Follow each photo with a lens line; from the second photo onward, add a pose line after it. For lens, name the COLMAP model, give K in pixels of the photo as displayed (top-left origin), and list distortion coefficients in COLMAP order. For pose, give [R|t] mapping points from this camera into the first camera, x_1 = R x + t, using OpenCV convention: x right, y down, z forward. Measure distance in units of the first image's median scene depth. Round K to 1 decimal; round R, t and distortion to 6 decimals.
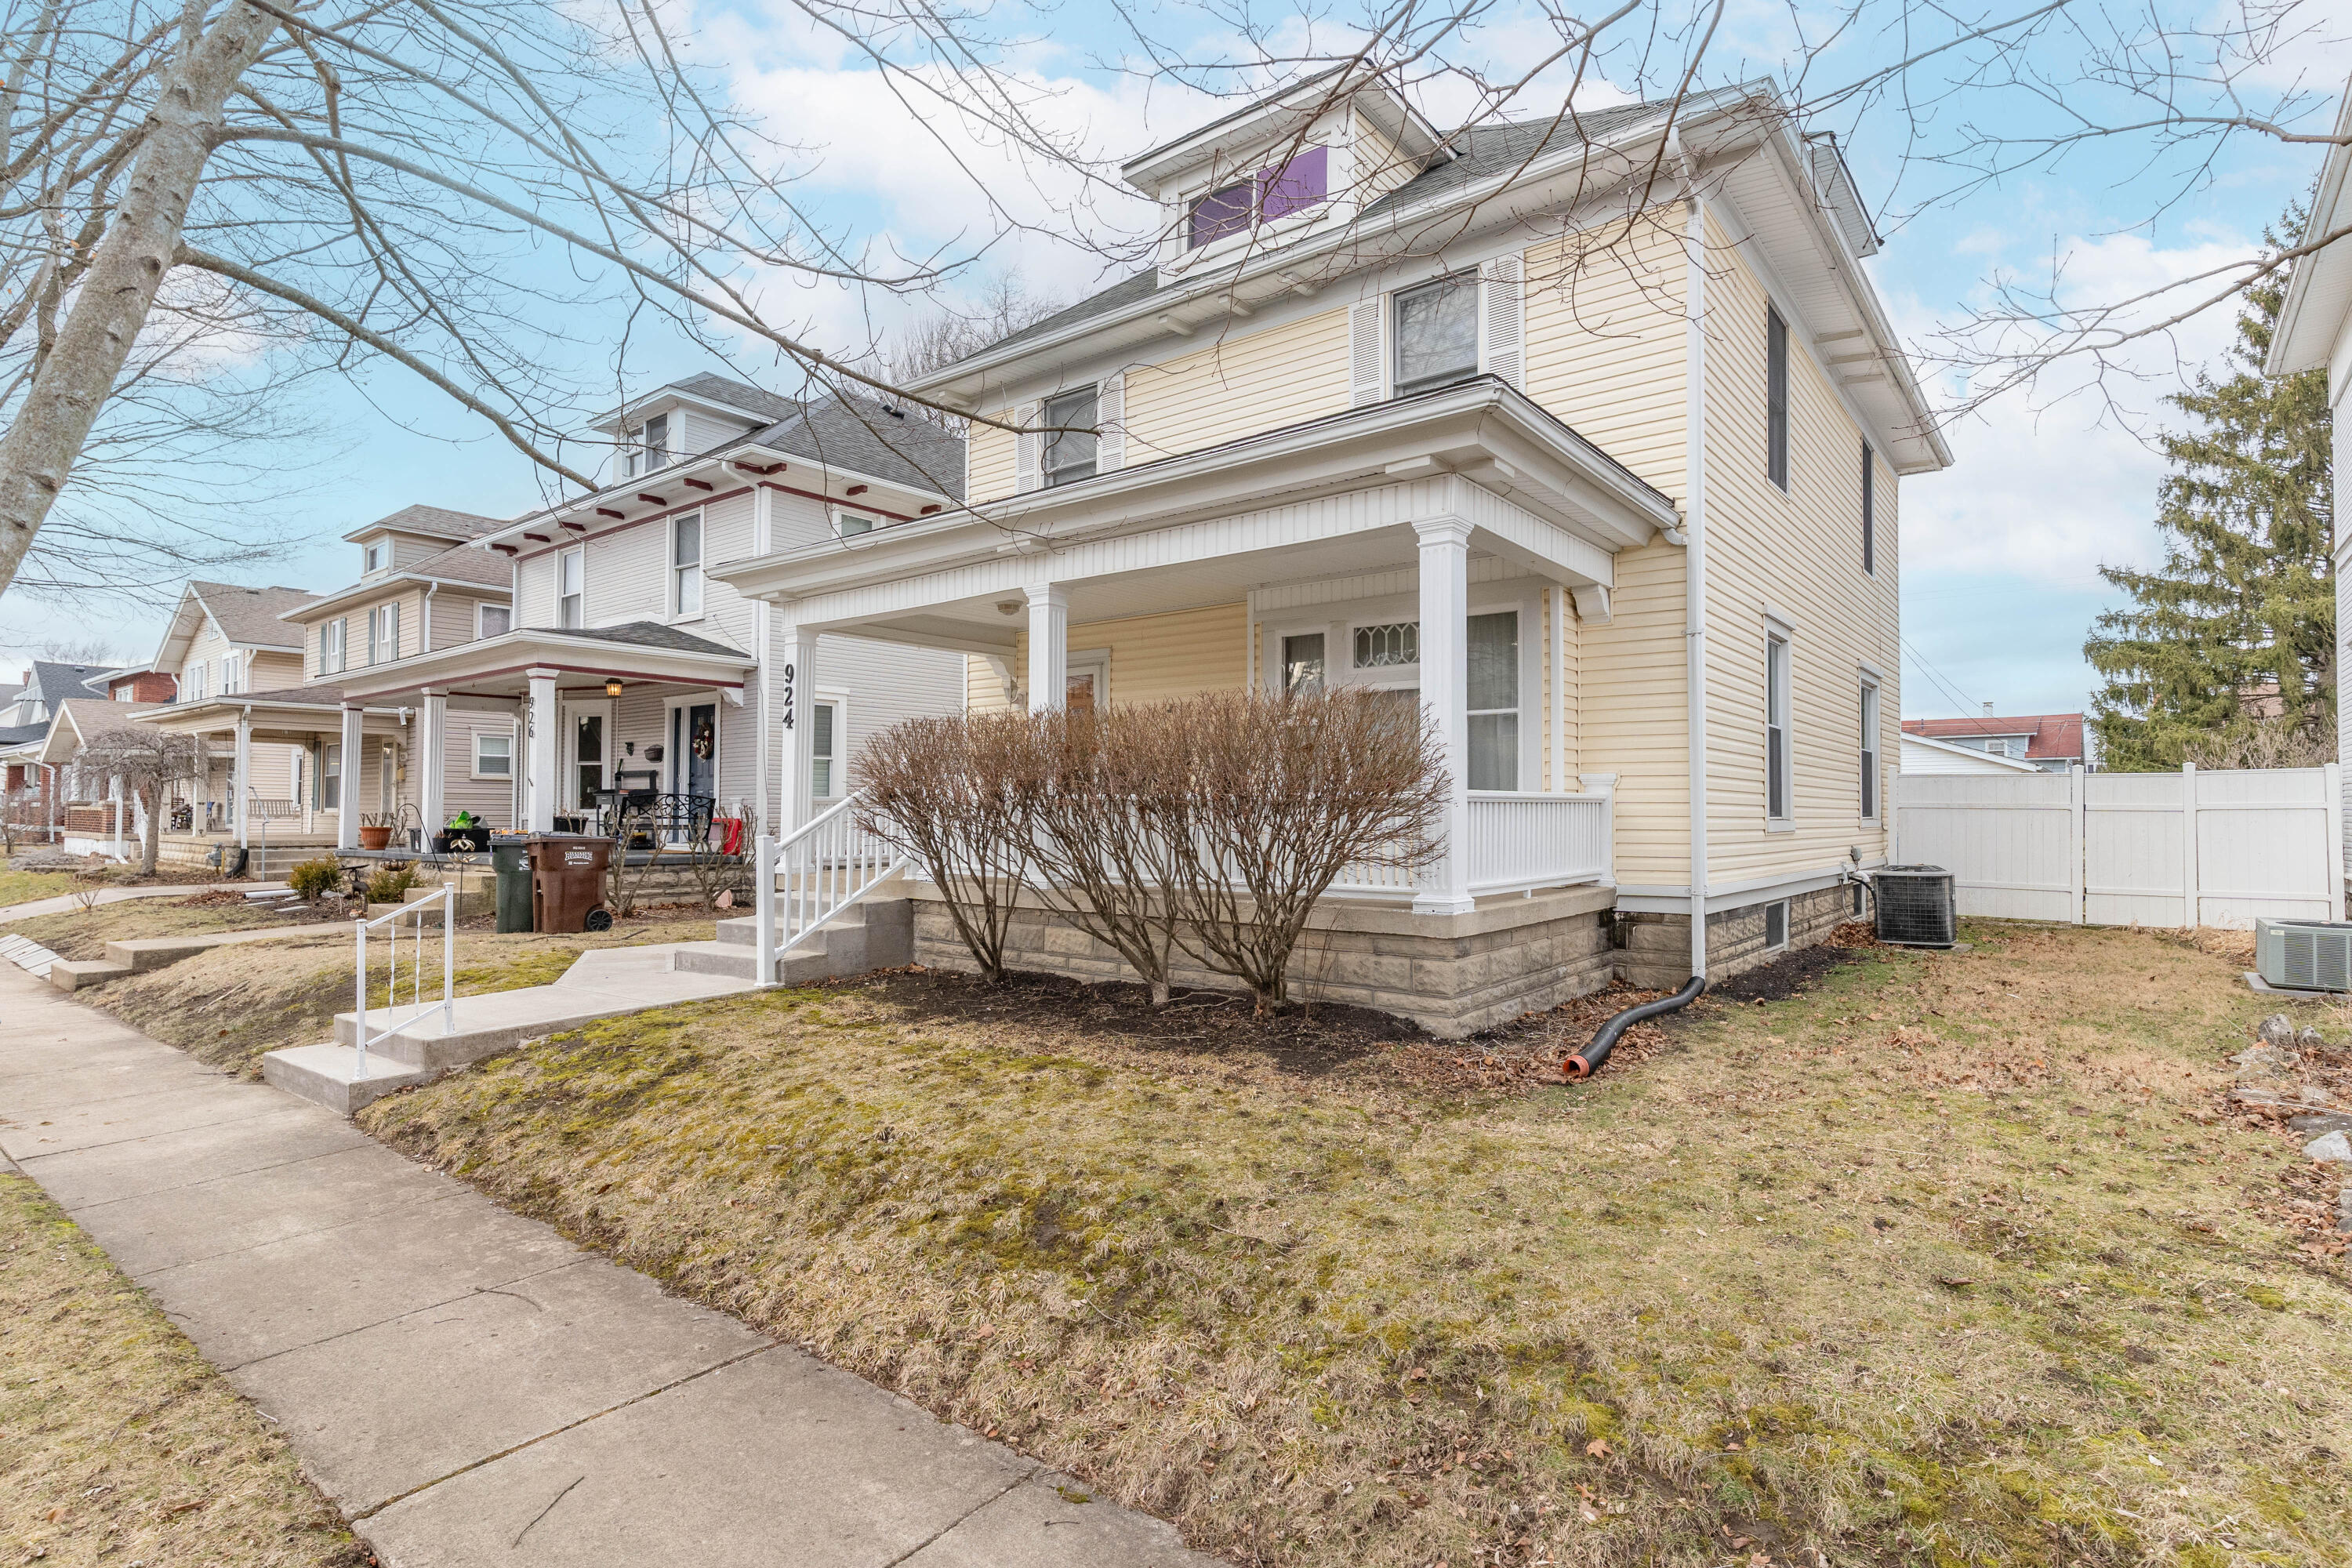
lens RADIAL K [[1167.5, 0, 1129.0], [0, 1167.5, 811.7], [0, 0, 1]] dist [0.008125, -0.003027]
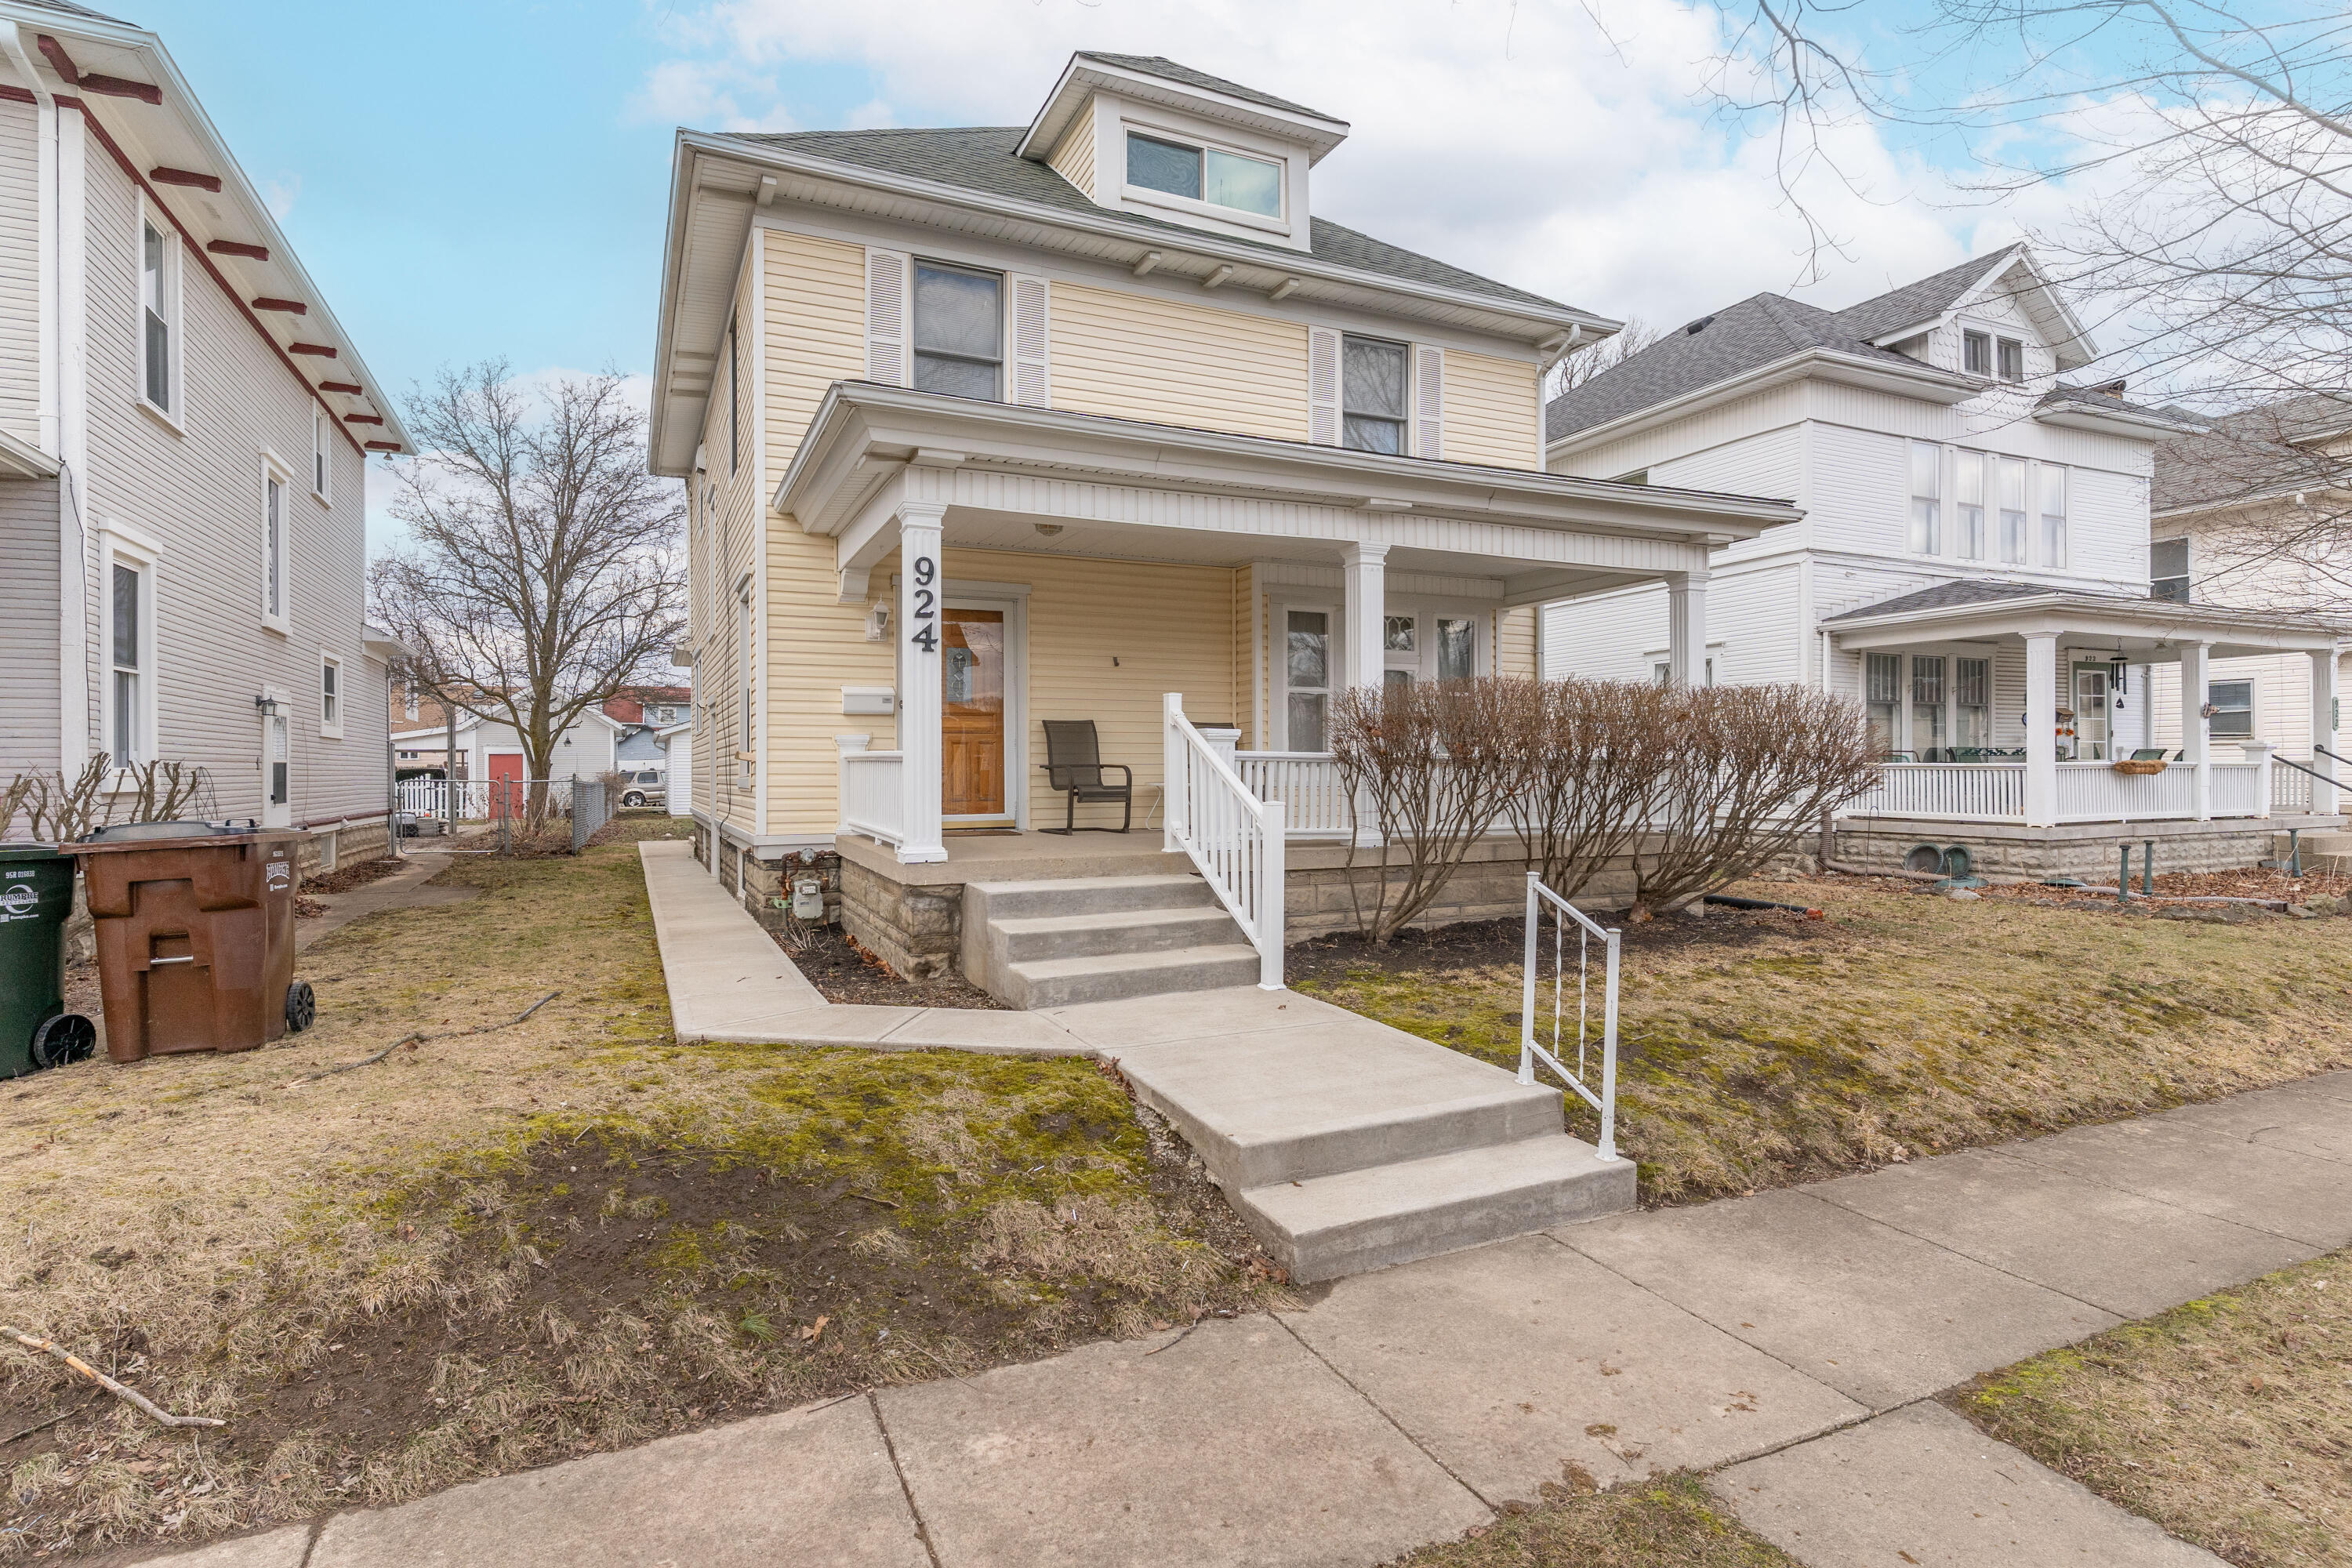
lens RADIAL K [[1167.5, 0, 1193.8], [0, 1167.5, 785.6], [0, 0, 1]] dist [0.008125, -0.003027]
pose [[0.446632, -0.014983, 0.894592, -0.791774], [0.002665, 0.999878, 0.015416, -0.002071], [-0.894714, -0.004501, 0.446618, 0.522495]]
